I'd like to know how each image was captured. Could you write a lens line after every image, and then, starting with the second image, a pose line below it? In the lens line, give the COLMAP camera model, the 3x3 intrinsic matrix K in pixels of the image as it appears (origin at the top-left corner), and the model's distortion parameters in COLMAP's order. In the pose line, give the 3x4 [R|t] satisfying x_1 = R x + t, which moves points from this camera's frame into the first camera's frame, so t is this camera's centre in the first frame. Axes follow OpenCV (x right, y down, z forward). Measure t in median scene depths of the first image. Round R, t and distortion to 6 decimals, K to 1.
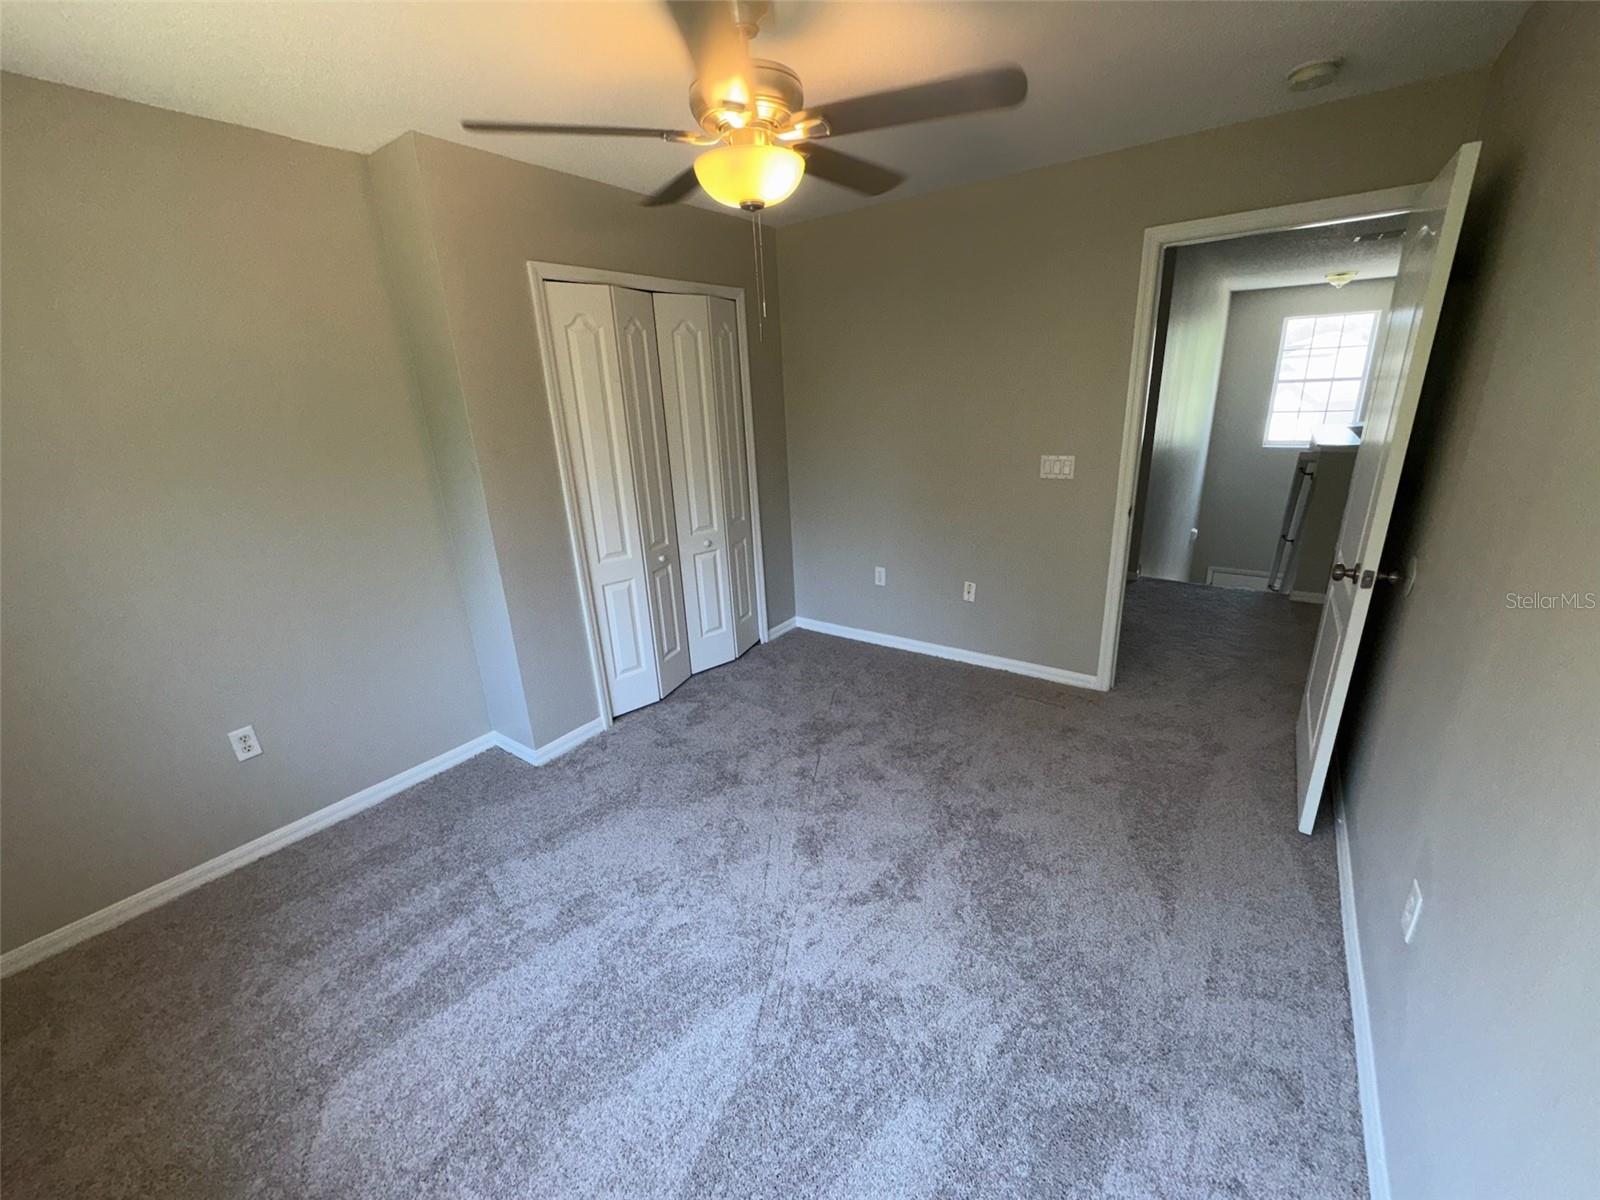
lens RADIAL K [[640.0, 0, 794.3], [0, 640.0, 600.2], [0, 0, 1]] dist [-0.004031, 0.000115]
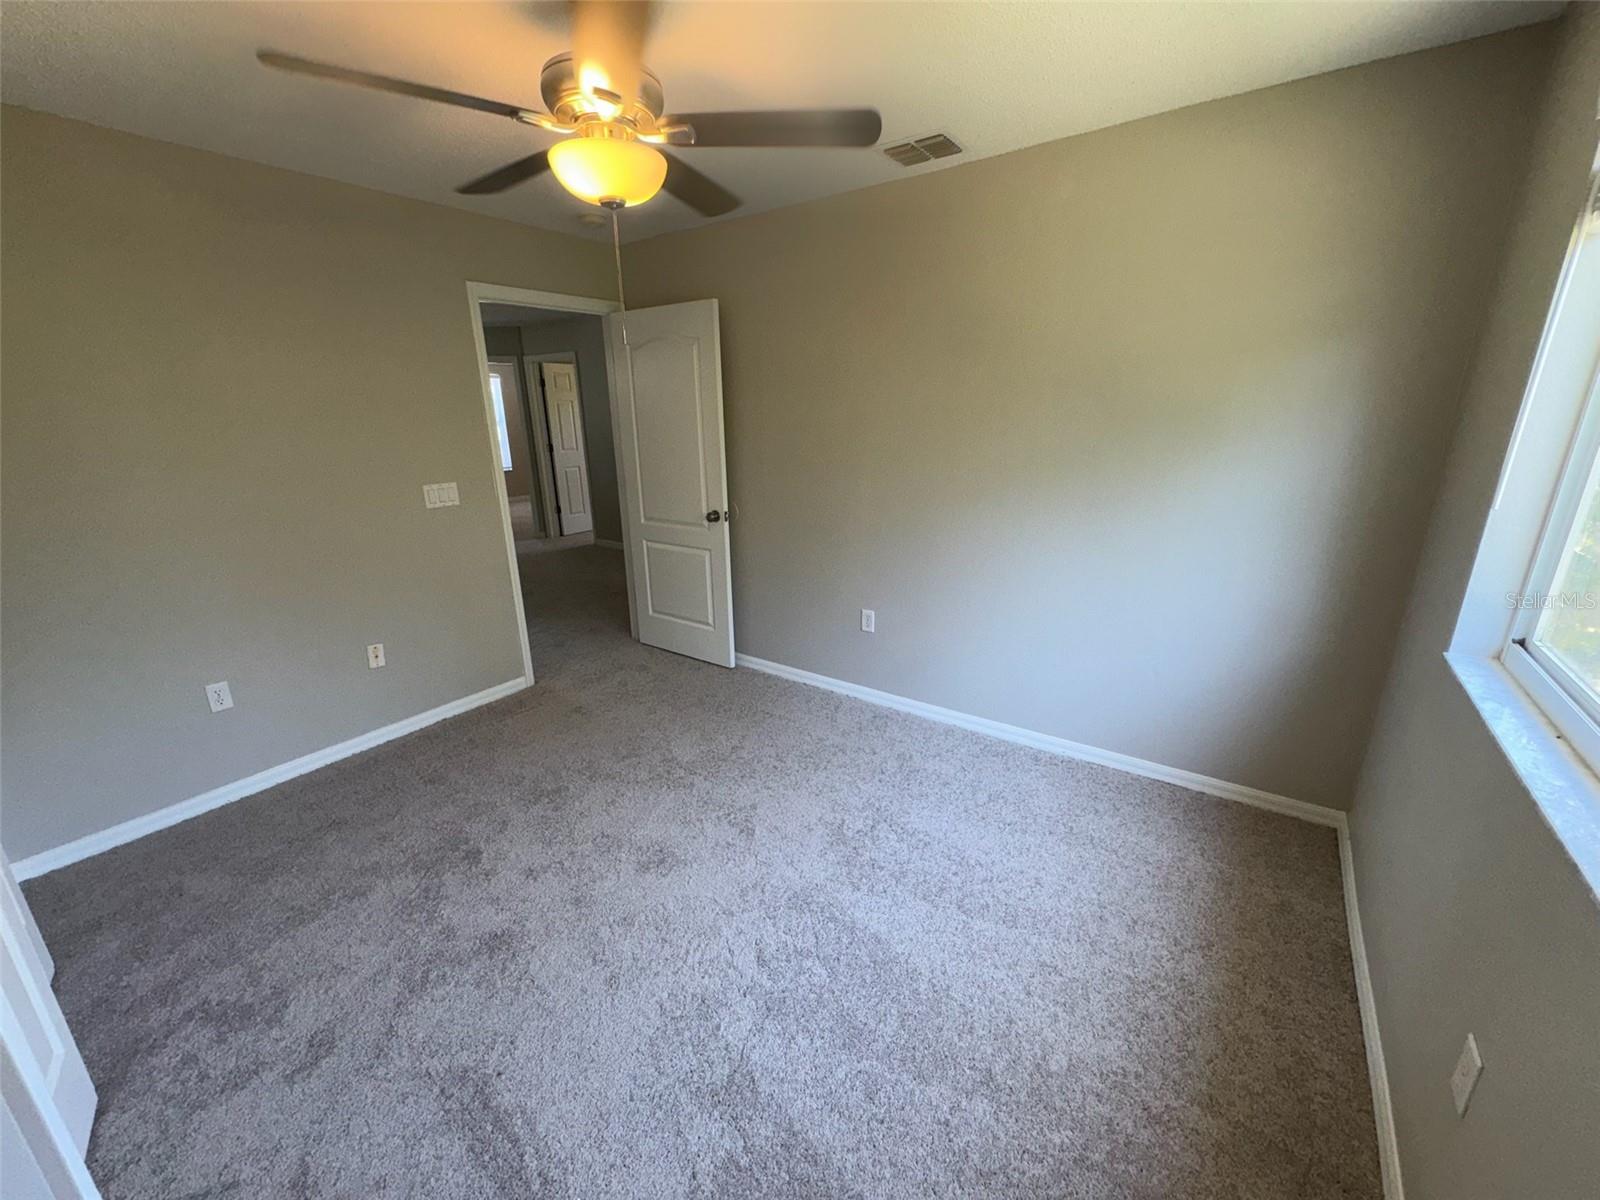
lens RADIAL K [[640.0, 0, 790.0], [0, 640.0, 607.2], [0, 0, 1]] dist [-0.004031, 0.000115]
pose [[-0.006728, -0.246969, 0.969000, -0.587164], [0.331040, 0.913833, 0.235207, -0.099677], [-0.943593, 0.322361, 0.075609, 0.450125]]
